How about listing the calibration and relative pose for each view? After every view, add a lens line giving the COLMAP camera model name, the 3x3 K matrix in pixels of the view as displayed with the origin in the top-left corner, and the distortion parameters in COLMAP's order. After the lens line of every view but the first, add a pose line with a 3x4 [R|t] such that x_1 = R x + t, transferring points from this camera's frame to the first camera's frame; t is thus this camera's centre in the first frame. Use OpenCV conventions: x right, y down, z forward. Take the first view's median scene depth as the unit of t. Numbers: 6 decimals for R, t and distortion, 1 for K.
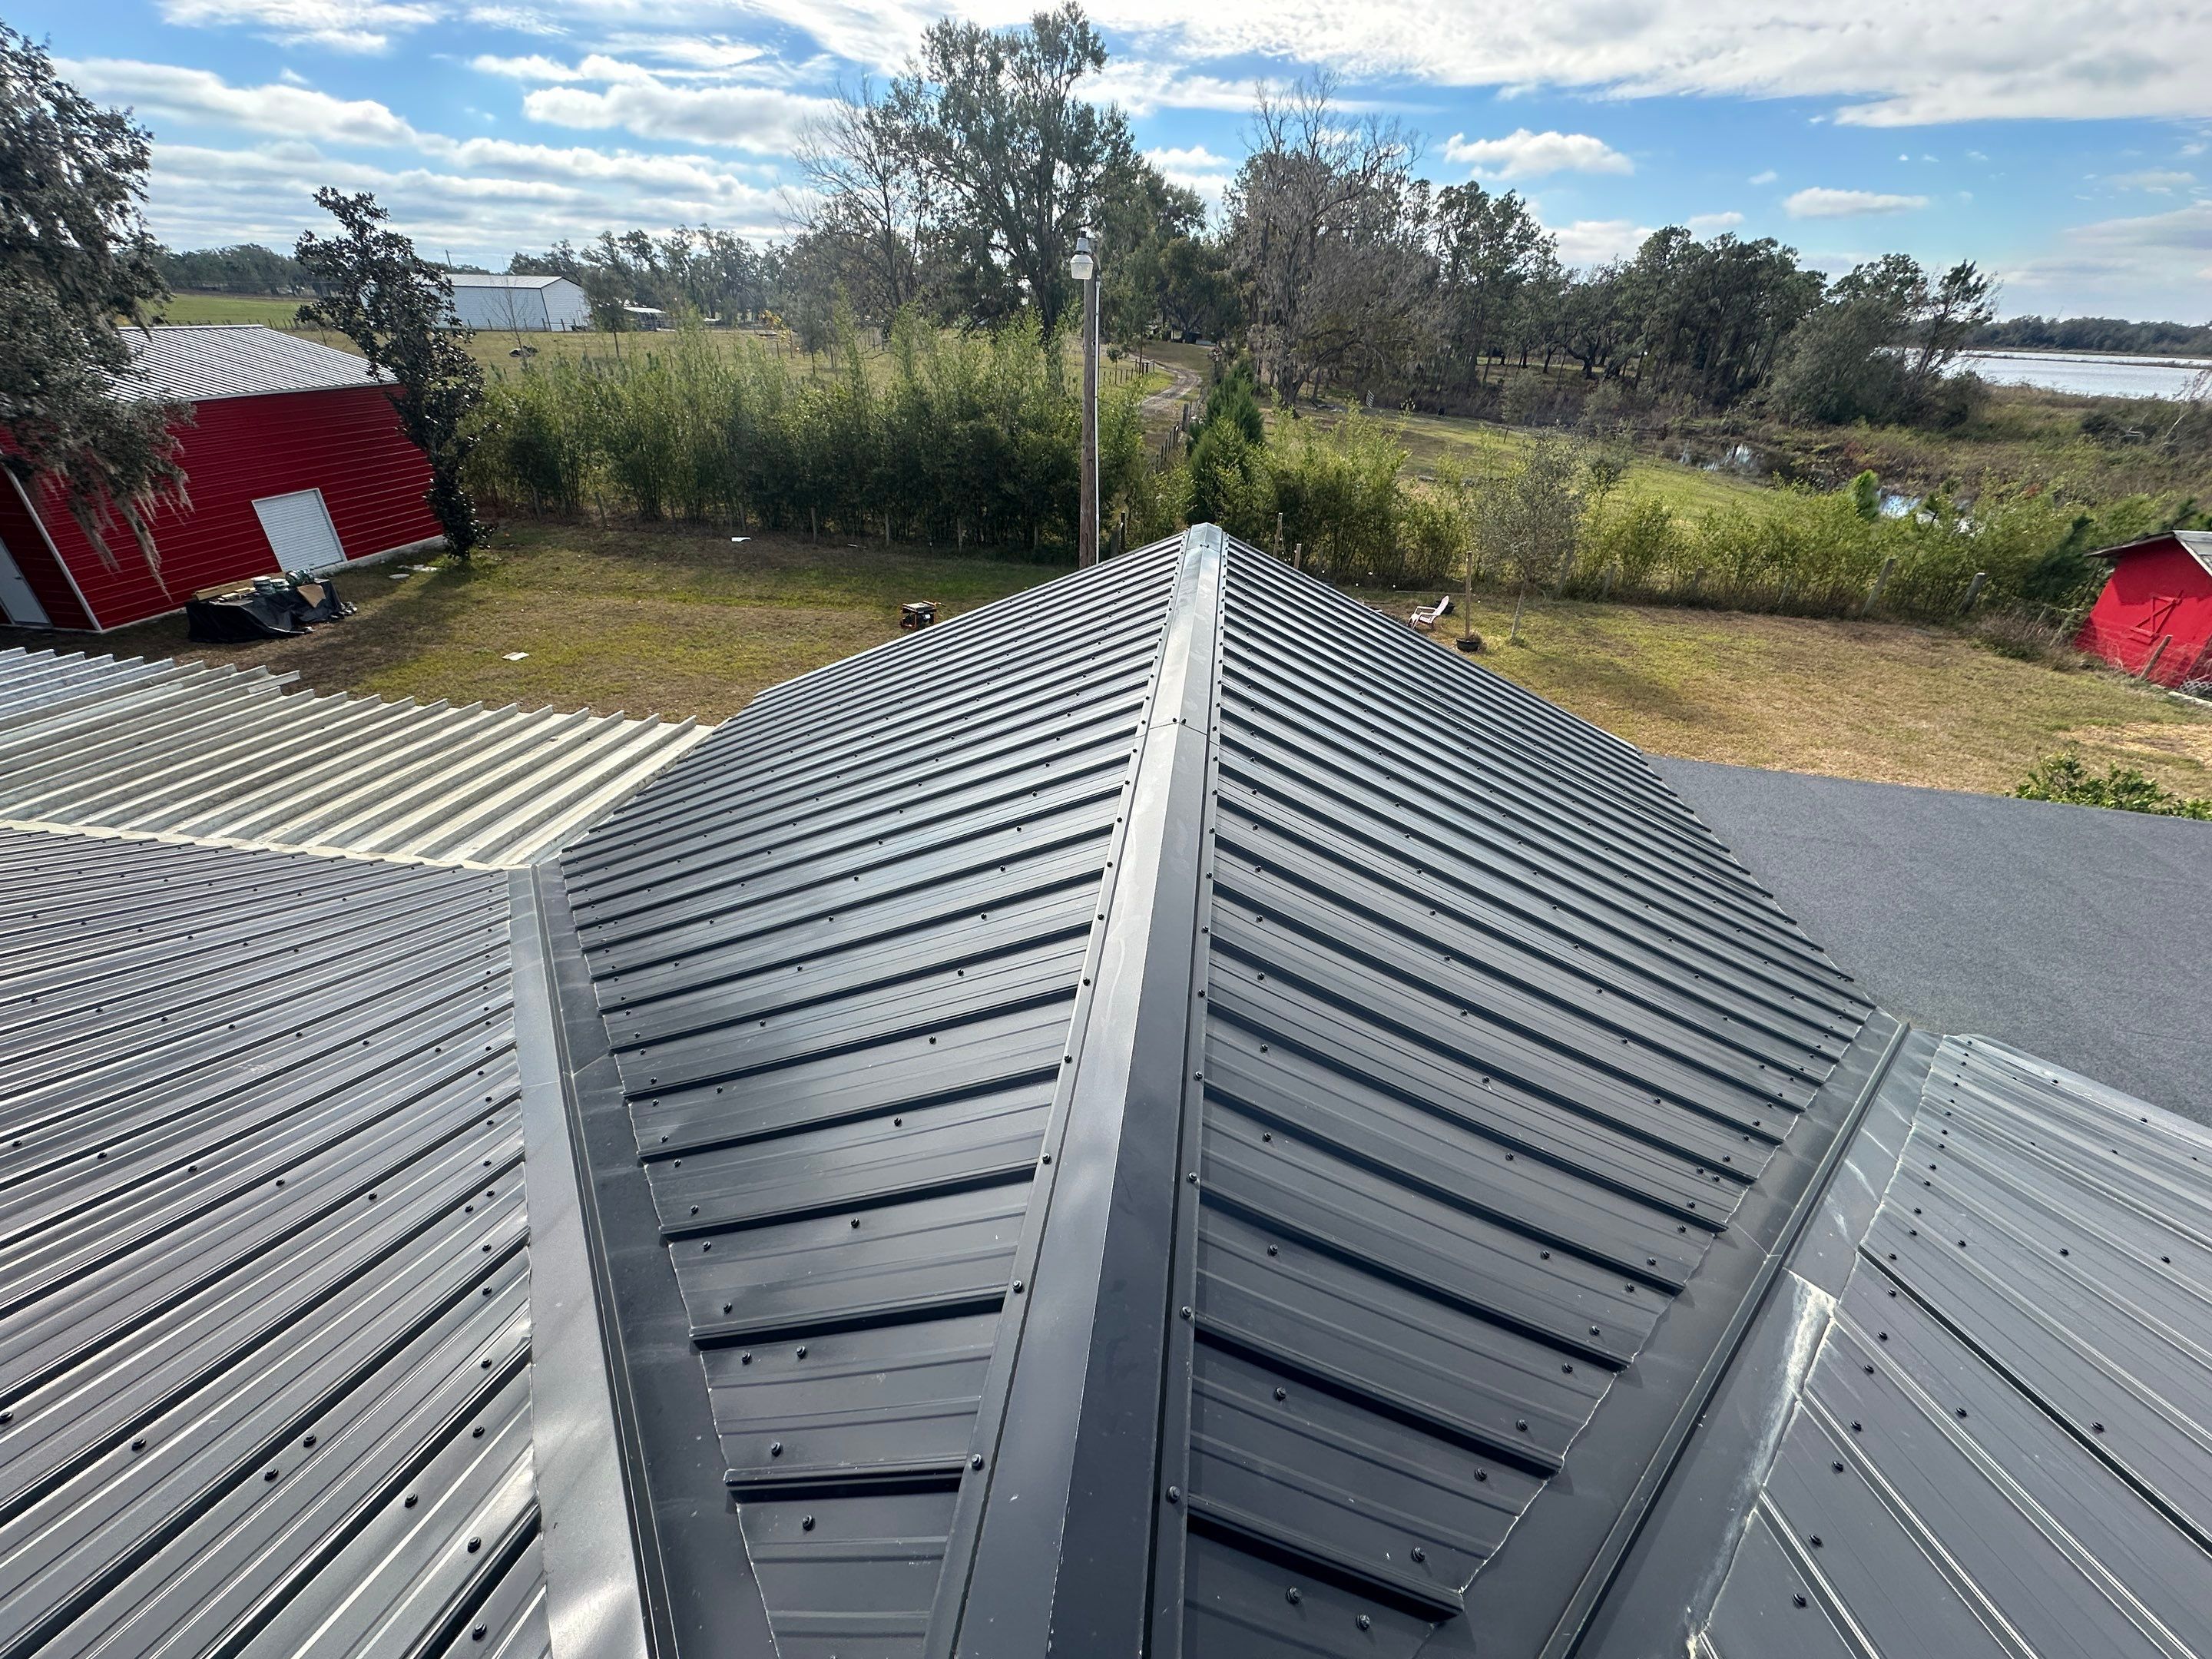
lens RADIAL K [[886.0, 0, 1106.5], [0, 886.0, 826.3], [0, 0, 1]] dist [-0.002482, 0.000285]
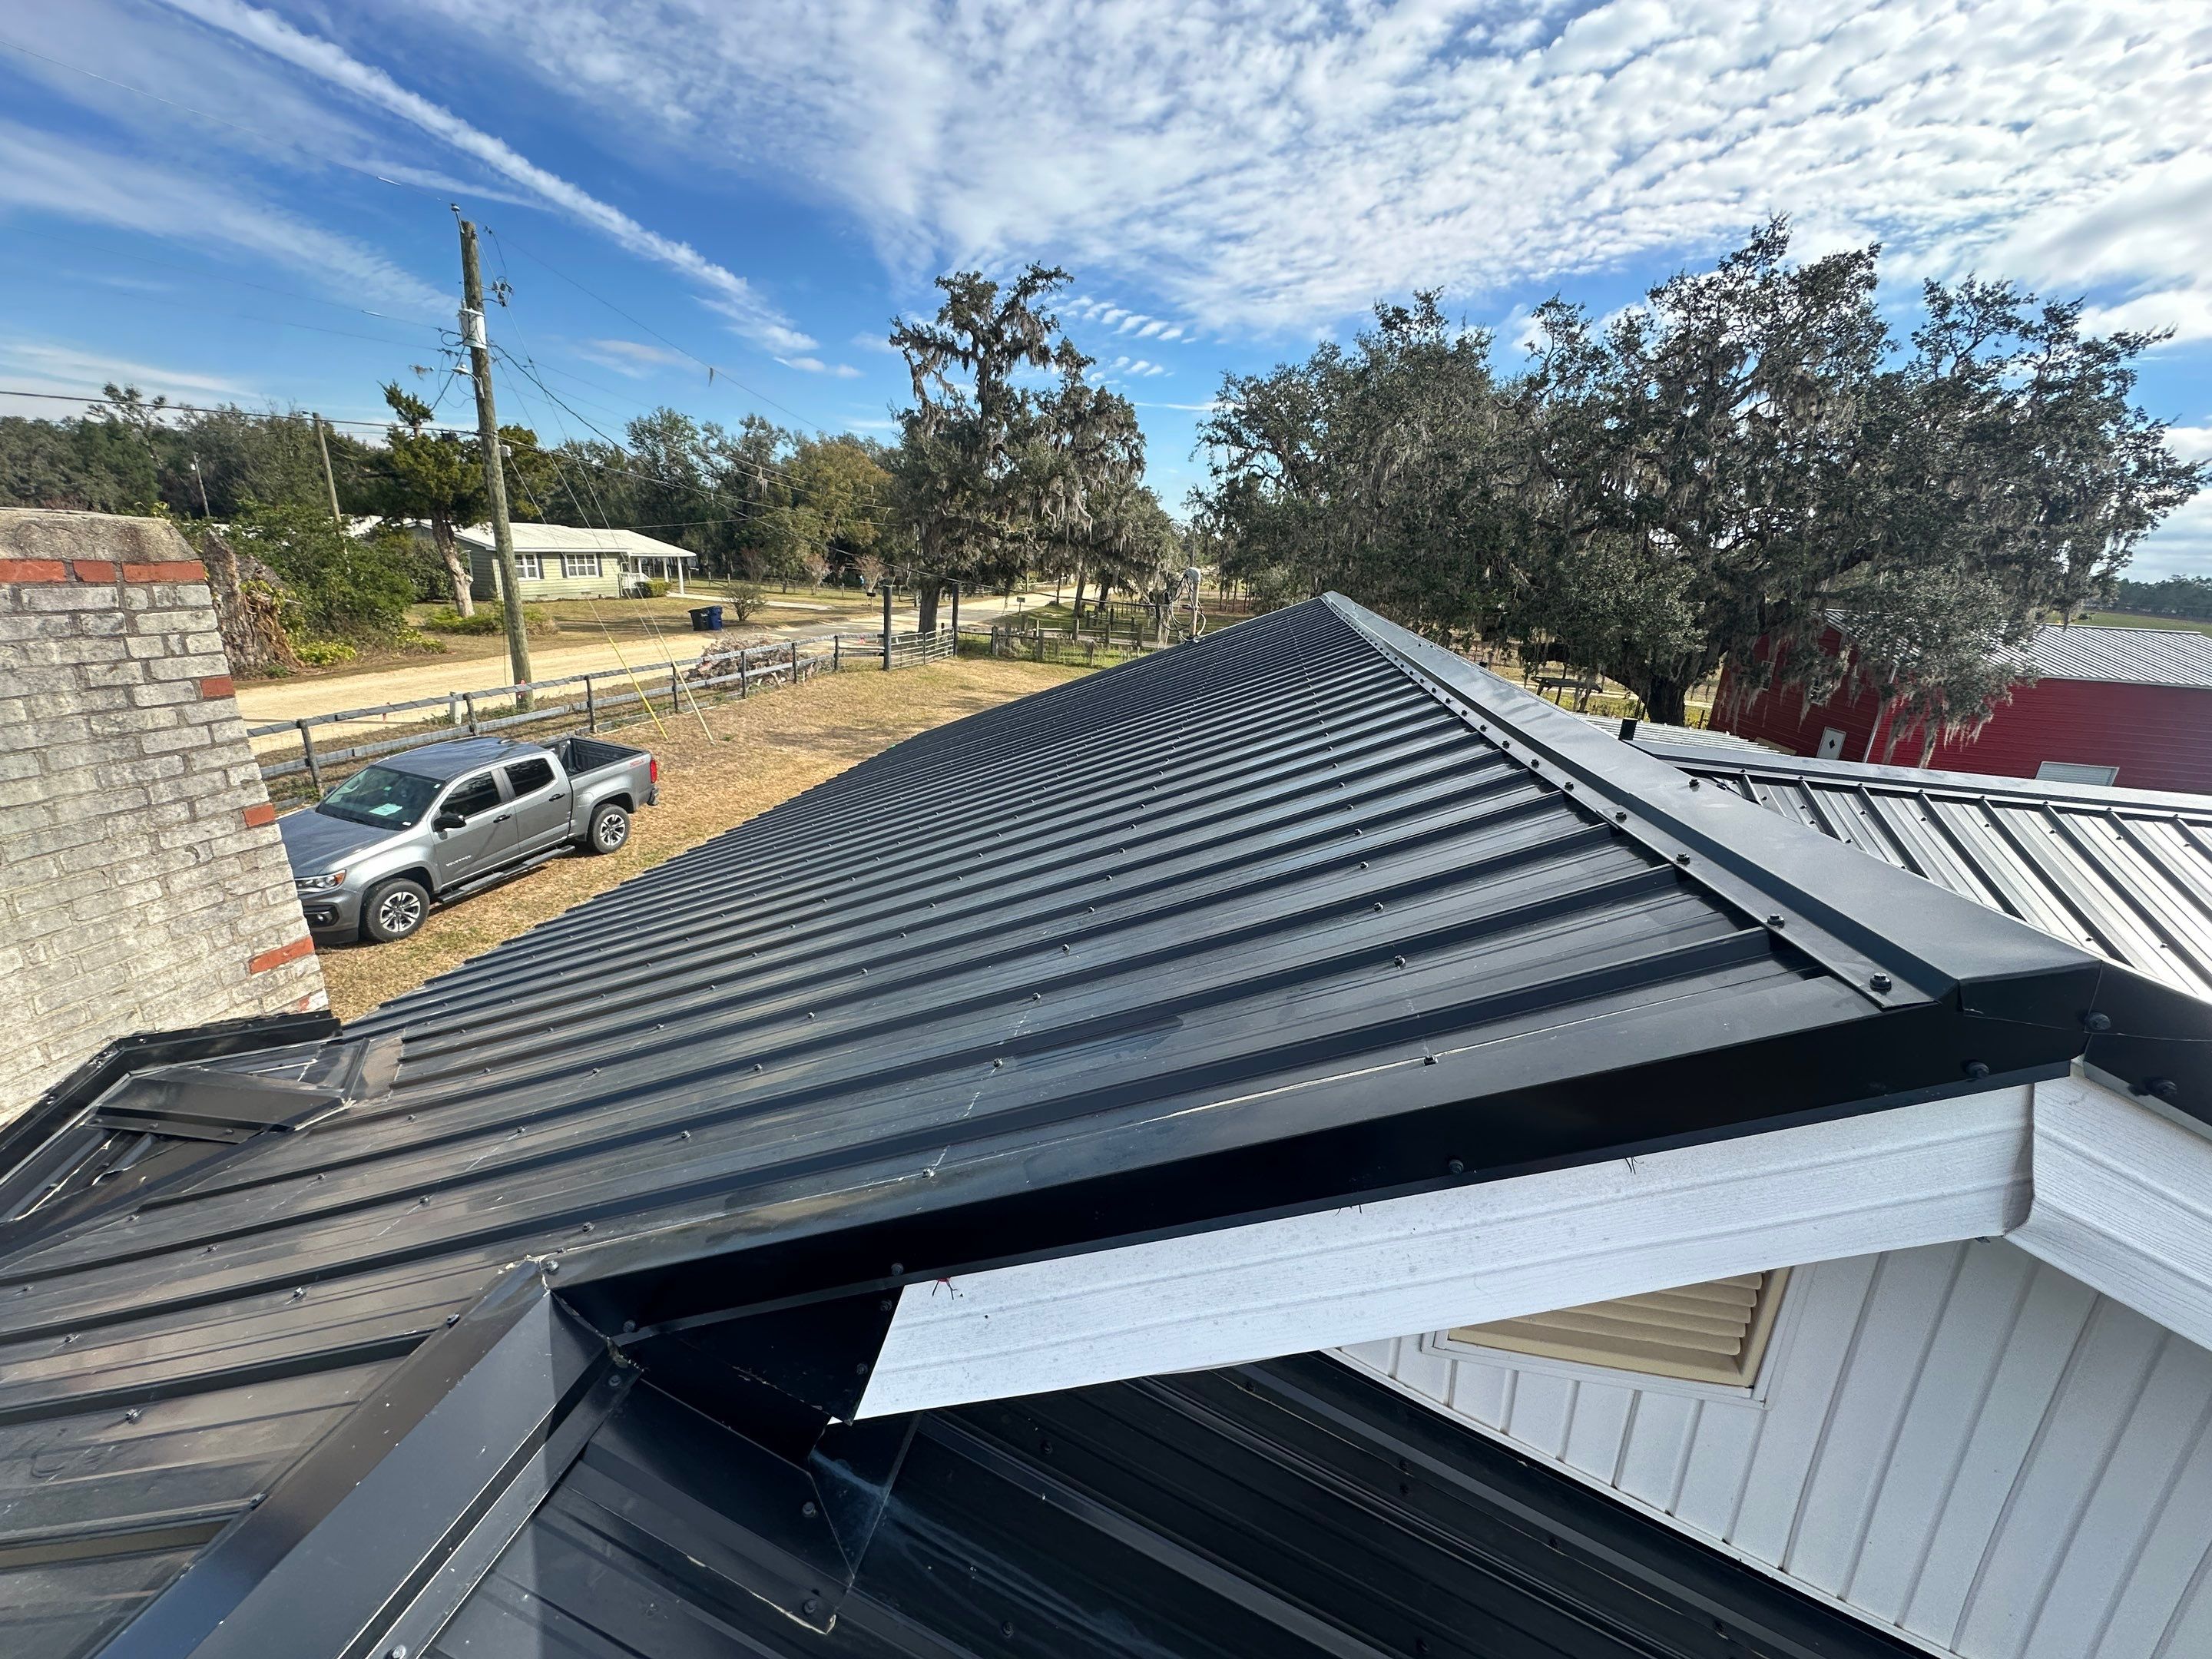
lens RADIAL K [[881.6, 0, 1107.5], [0, 881.6, 830.6], [0, 0, 1]] dist [-0.003214, 0.000435]
pose [[-0.039960, 0.281511, -0.958726, 0.212060], [-0.554063, 0.792227, 0.255715, 0.090137], [0.831515, 0.541413, 0.124317, -0.094967]]
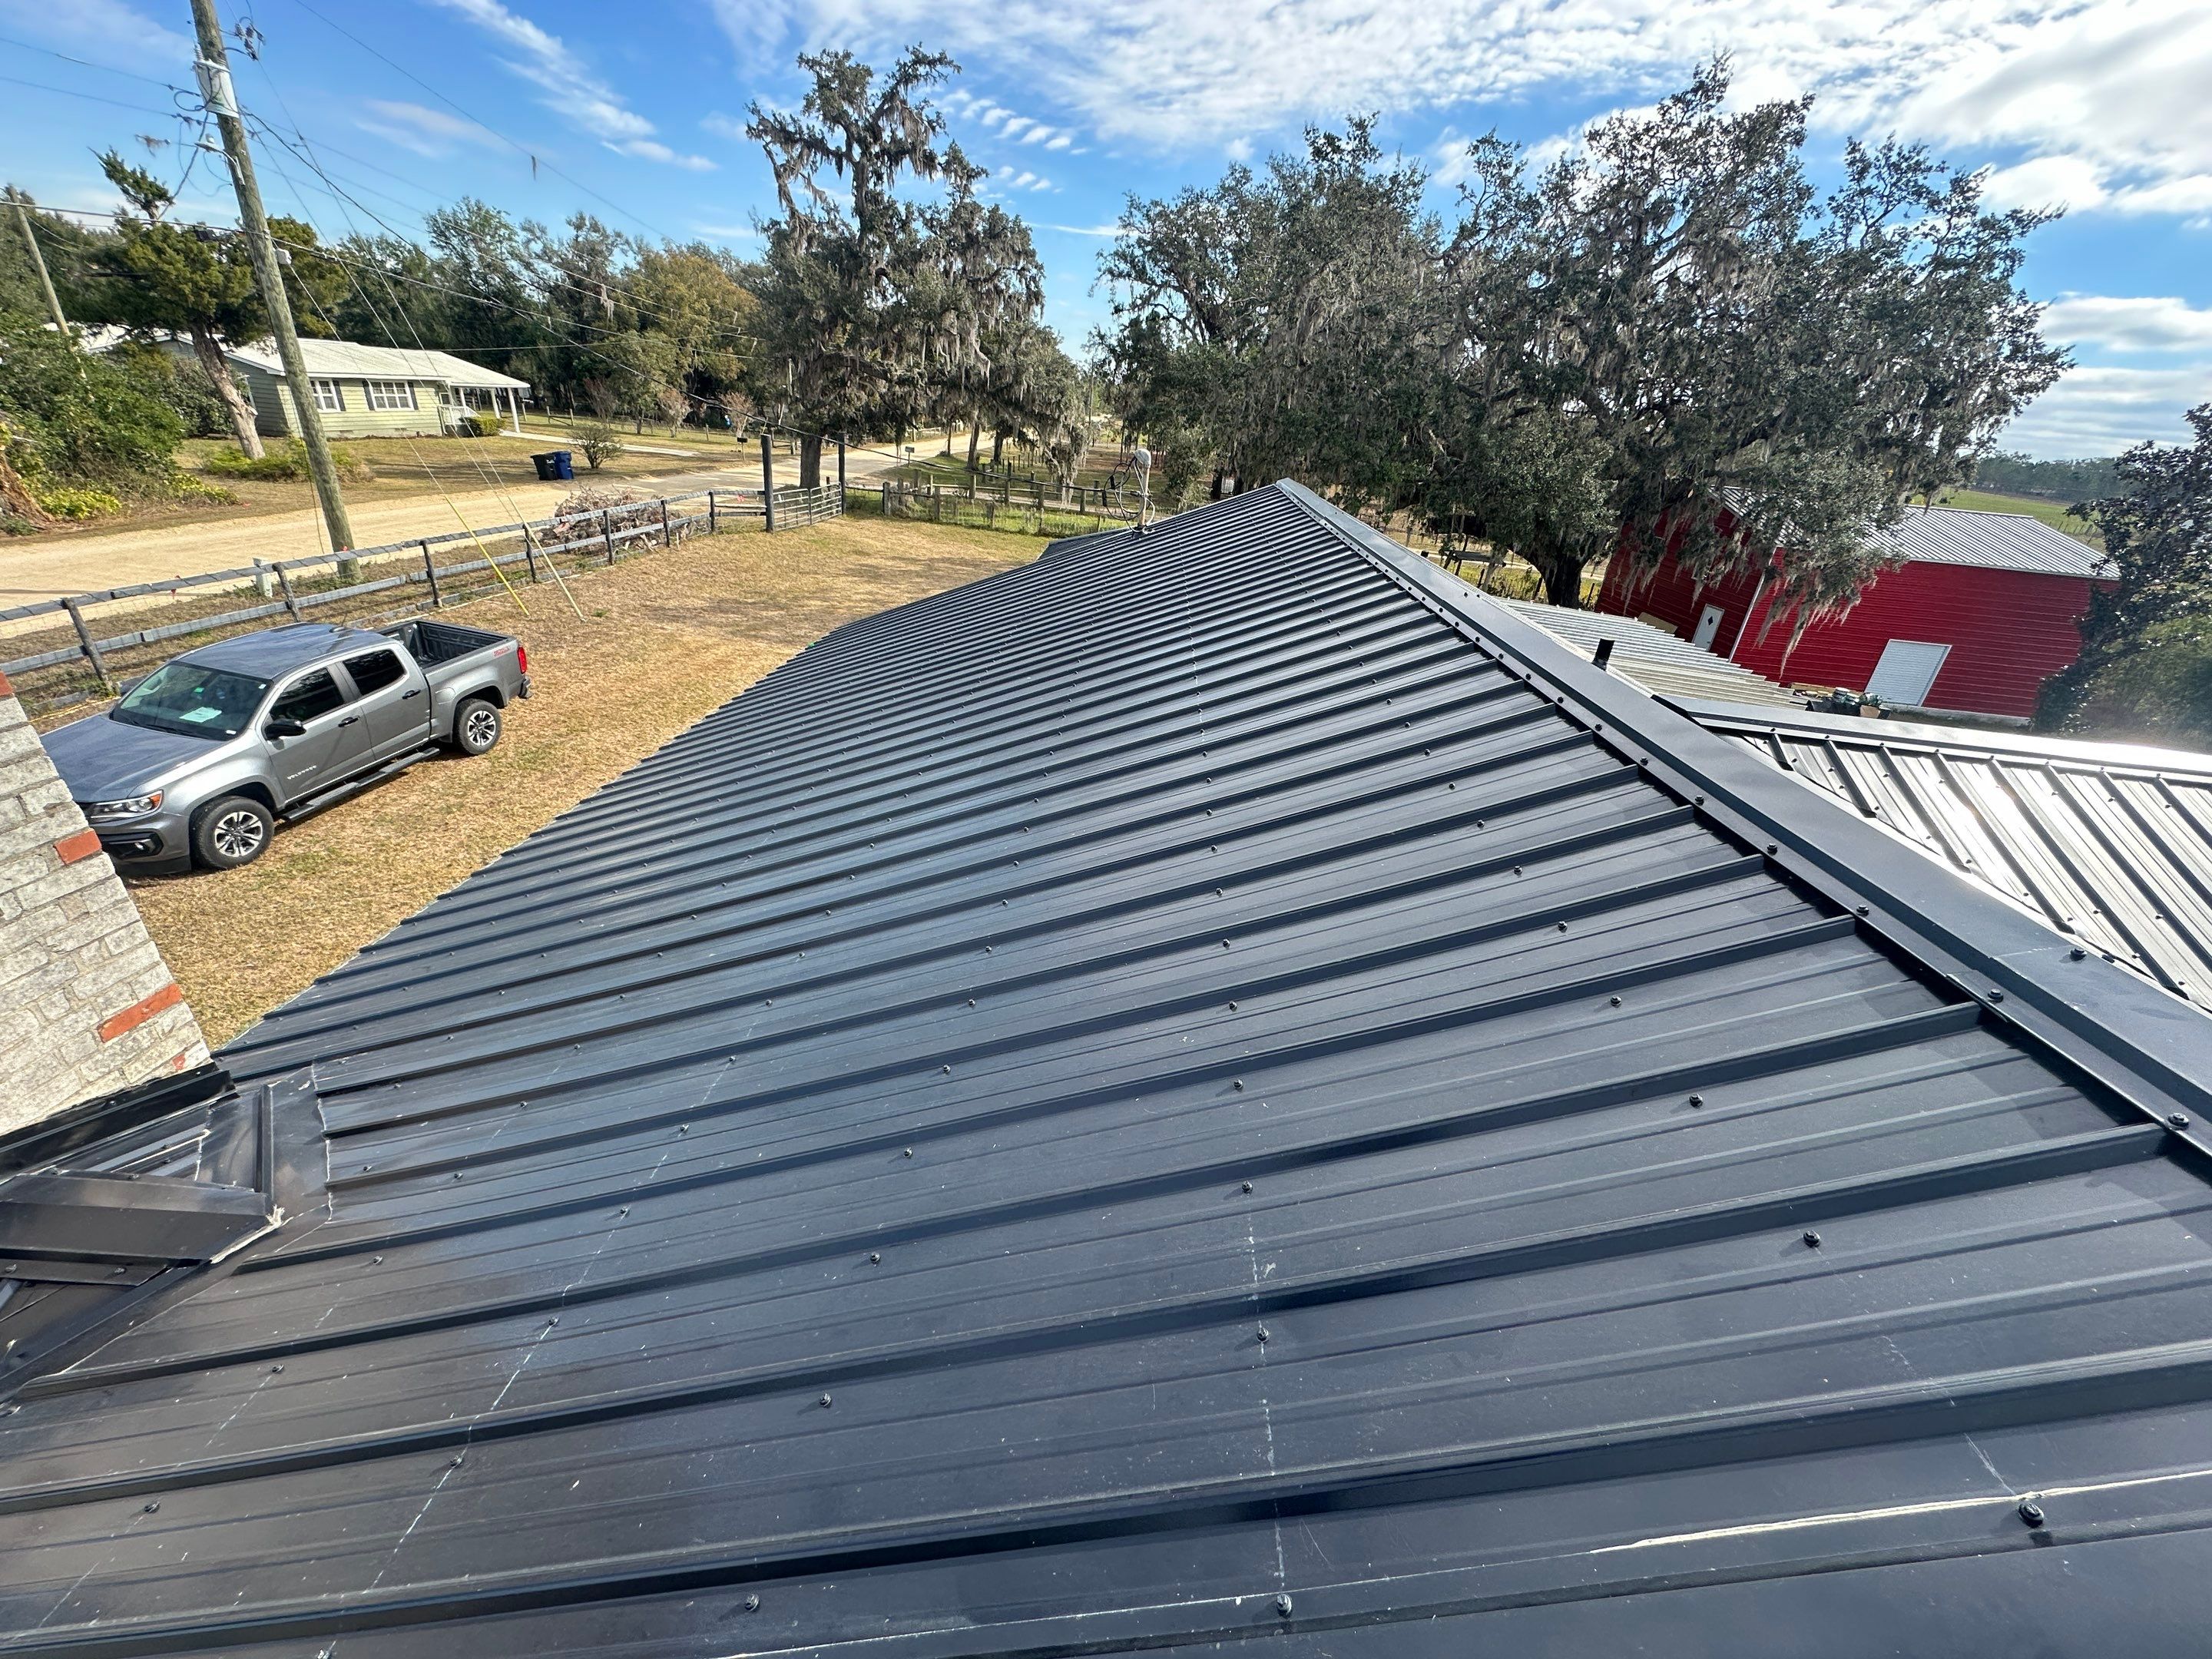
lens RADIAL K [[880.9, 0, 1107.8], [0, 880.9, 830.0], [0, 0, 1]] dist [-0.002224, -0.000027]
pose [[0.074134, 0.423384, -0.902912, 0.184178], [-0.575697, 0.757469, 0.307917, 0.092407], [0.814295, 0.496977, 0.299896, -0.126000]]
